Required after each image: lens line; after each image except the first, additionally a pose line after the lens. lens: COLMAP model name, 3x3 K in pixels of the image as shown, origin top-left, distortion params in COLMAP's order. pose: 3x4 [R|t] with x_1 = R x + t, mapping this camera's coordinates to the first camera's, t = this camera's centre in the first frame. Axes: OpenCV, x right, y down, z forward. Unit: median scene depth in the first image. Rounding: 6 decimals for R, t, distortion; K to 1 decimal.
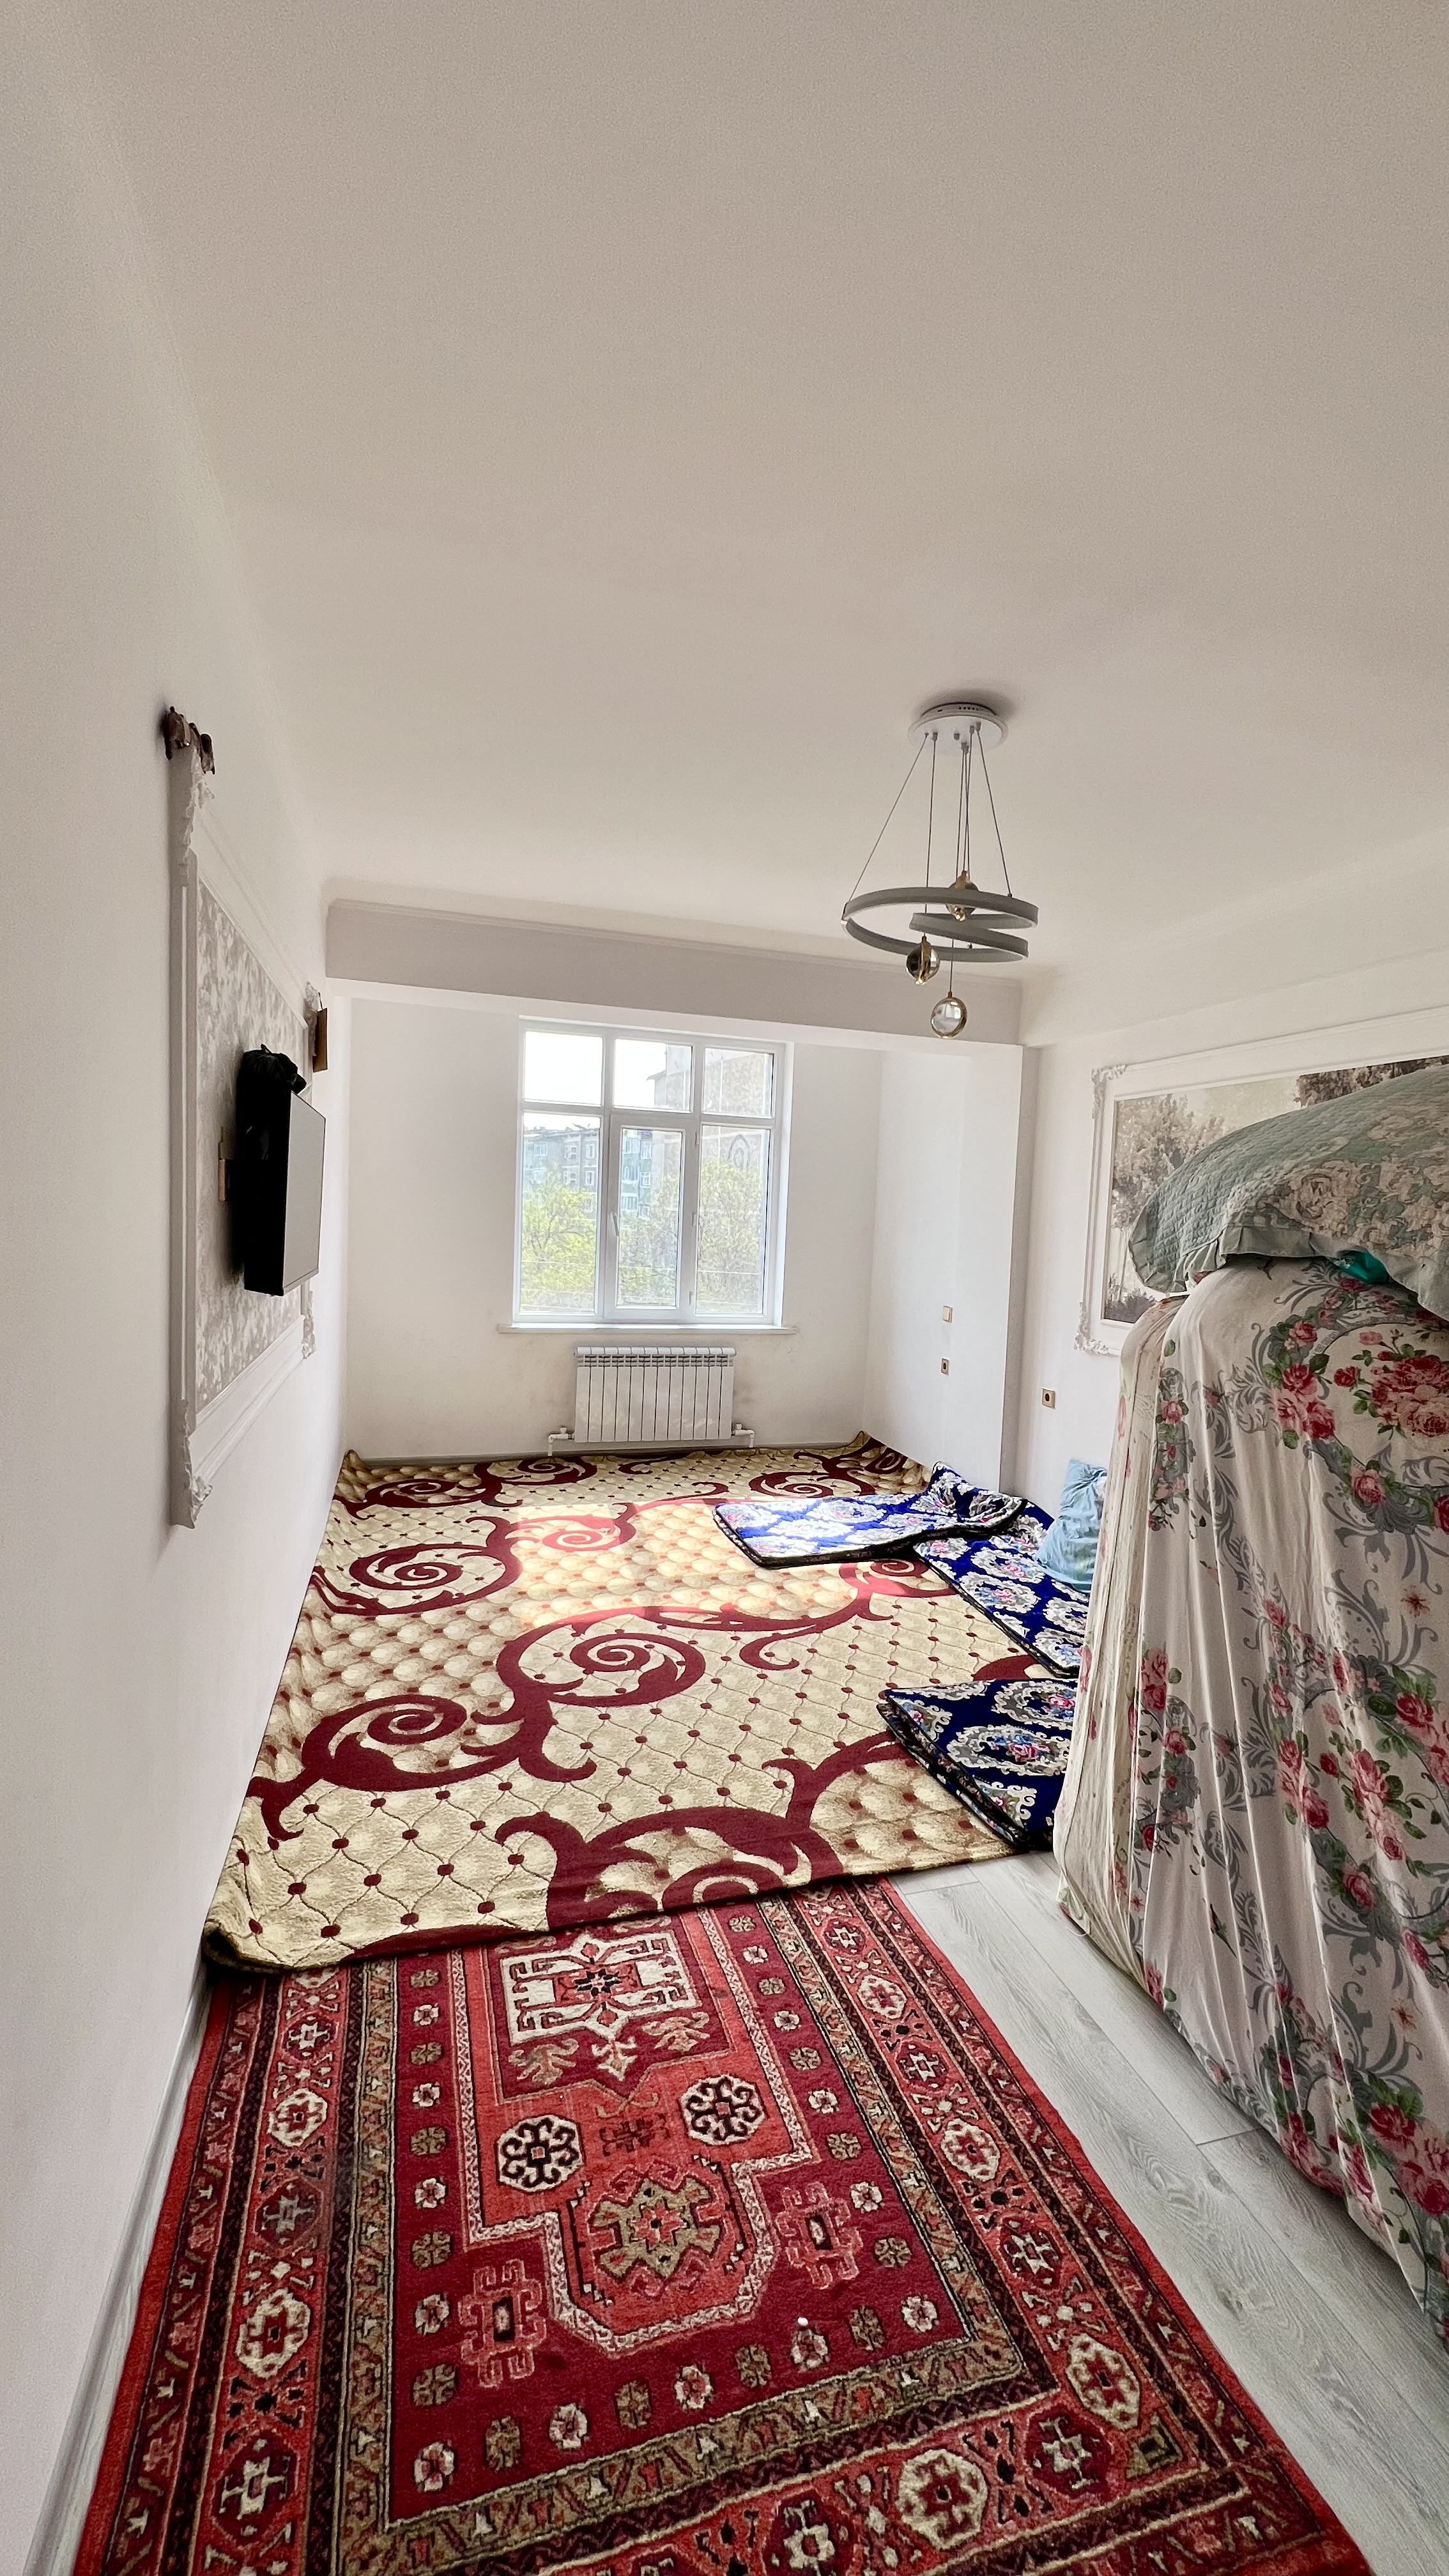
lens RADIAL K [[1025.3, 0, 727.4], [0, 1025.3, 1284.9], [0, 0, 1]] dist [-0.000914, 0.000935]
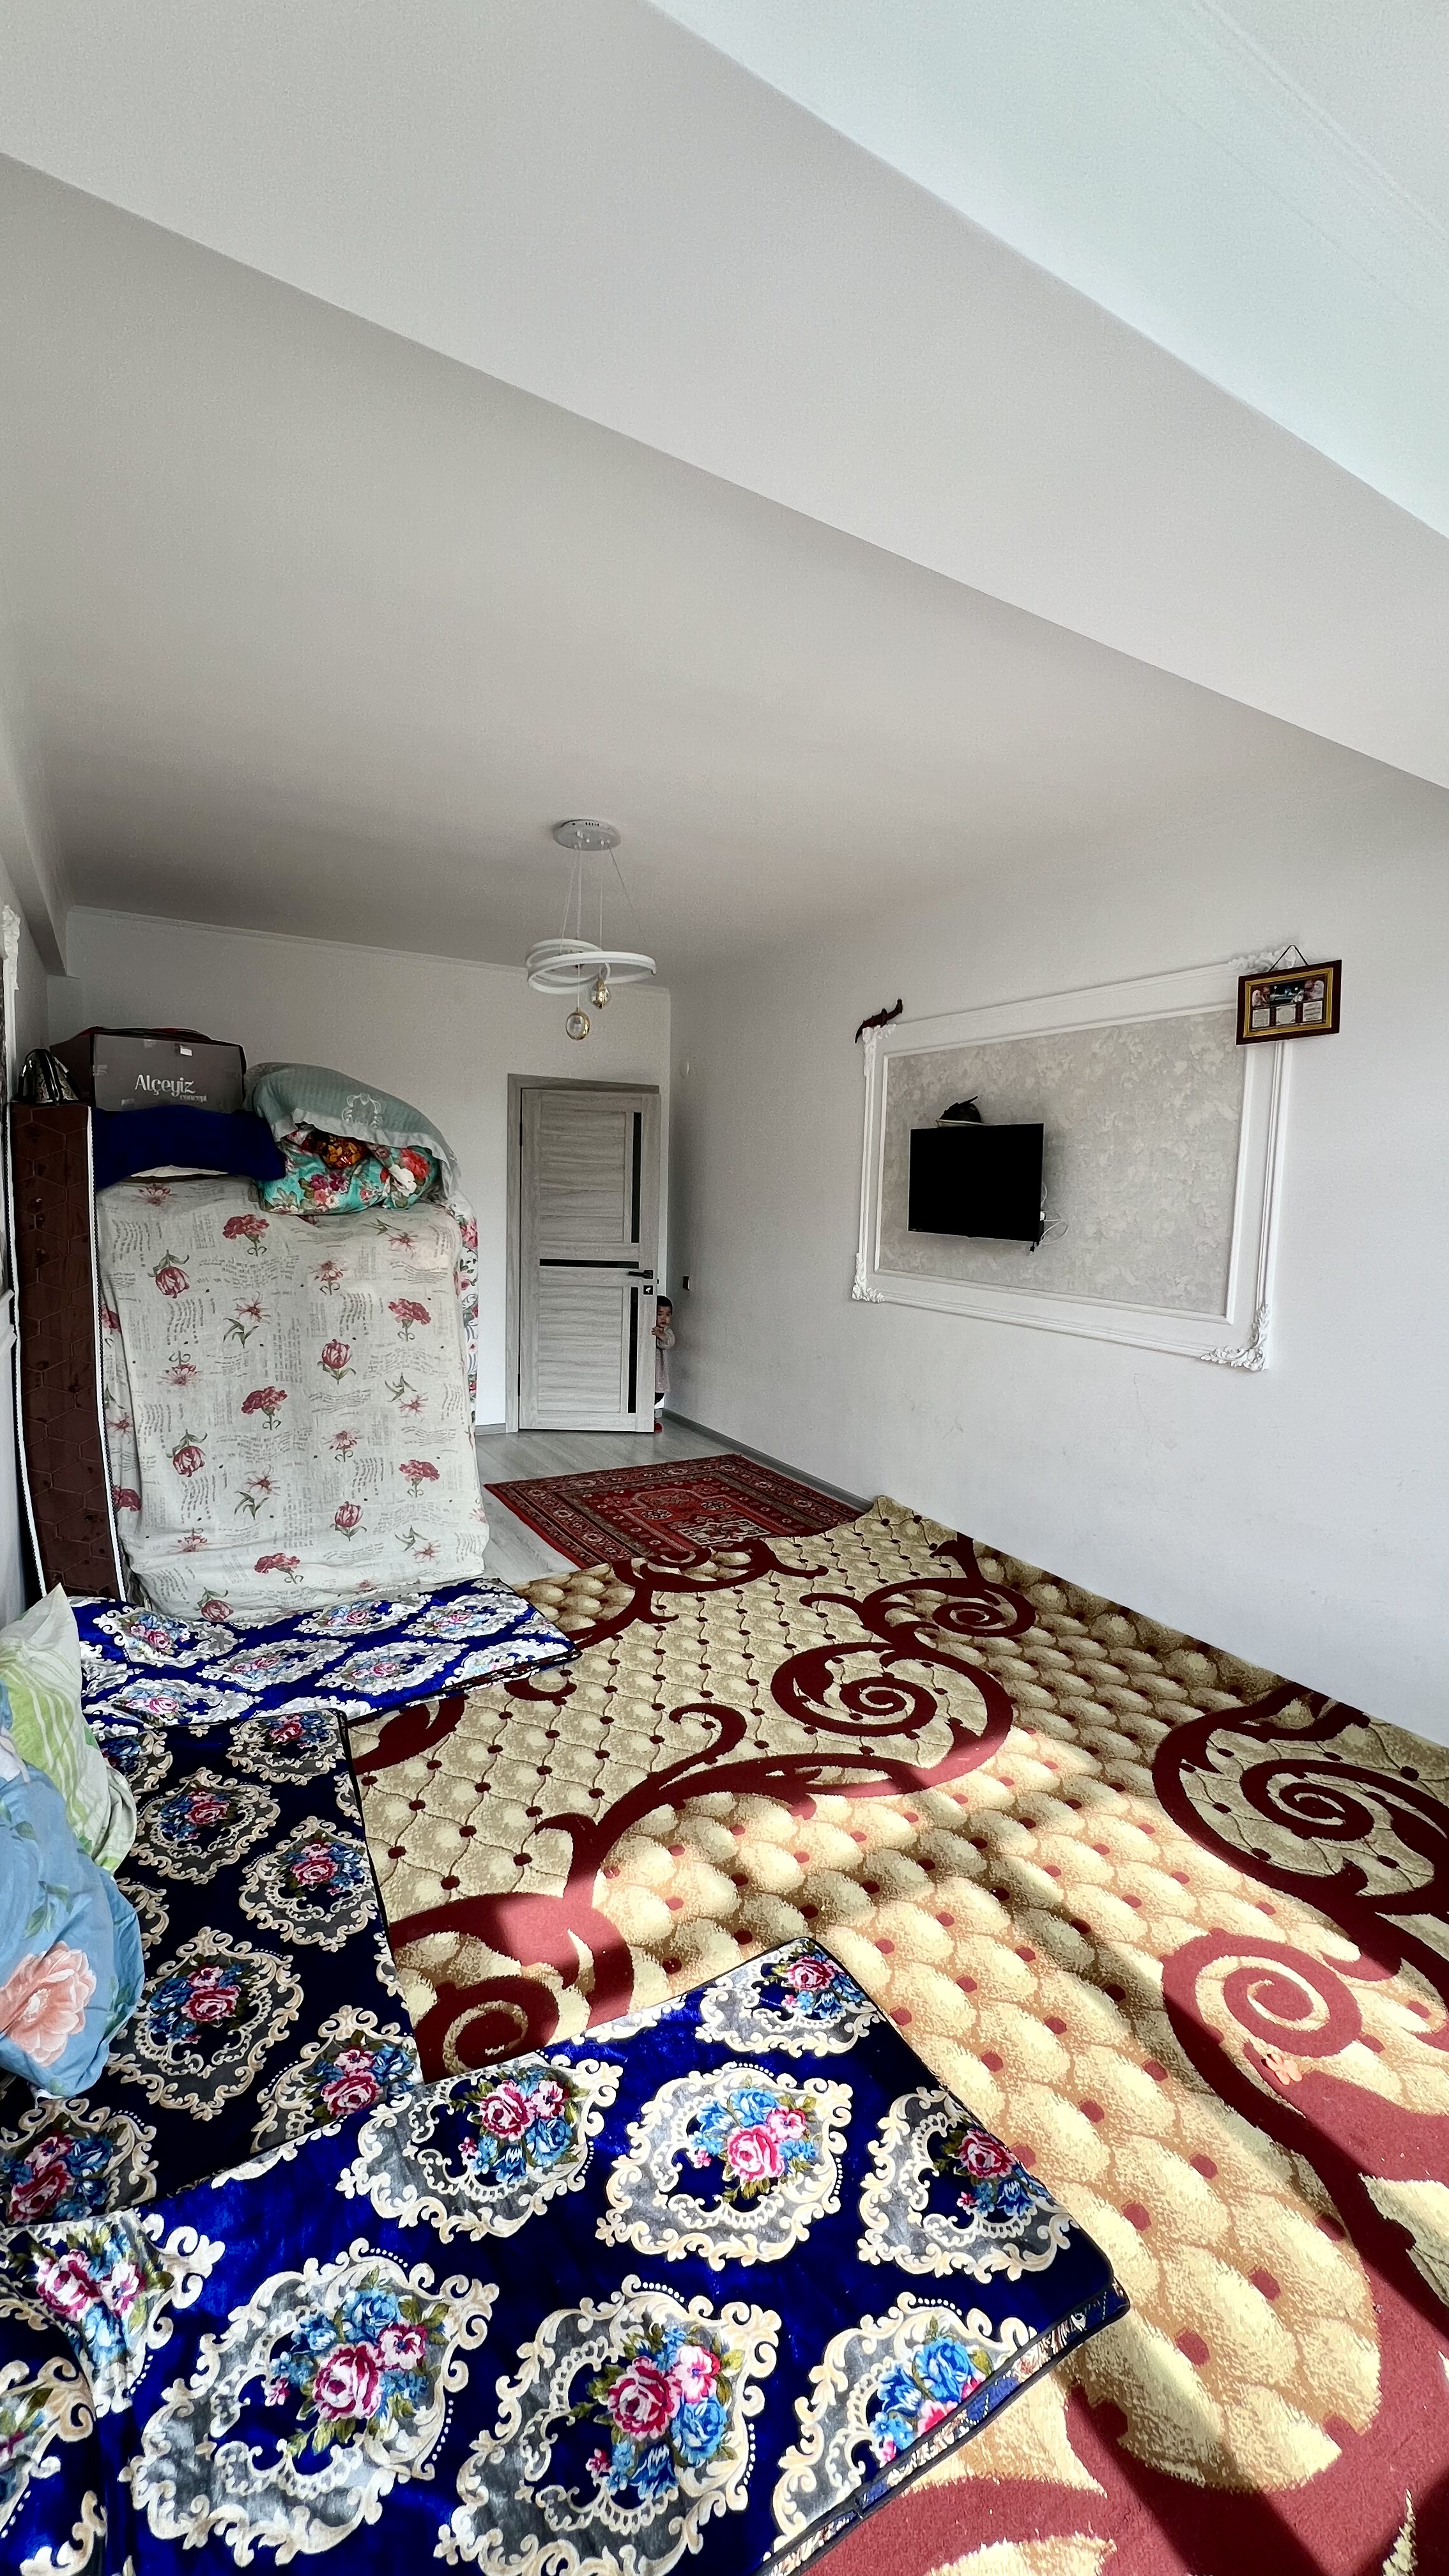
lens RADIAL K [[1025.3, 0, 726.0], [0, 1025.3, 1286.1], [0, 0, 1]] dist [-0.000914, 0.000935]
pose [[-0.970797, -0.045067, -0.235633, 0.242858], [-0.083883, 0.983966, 0.157400, -0.105389], [0.224761, 0.172569, -0.959011, 1.797434]]
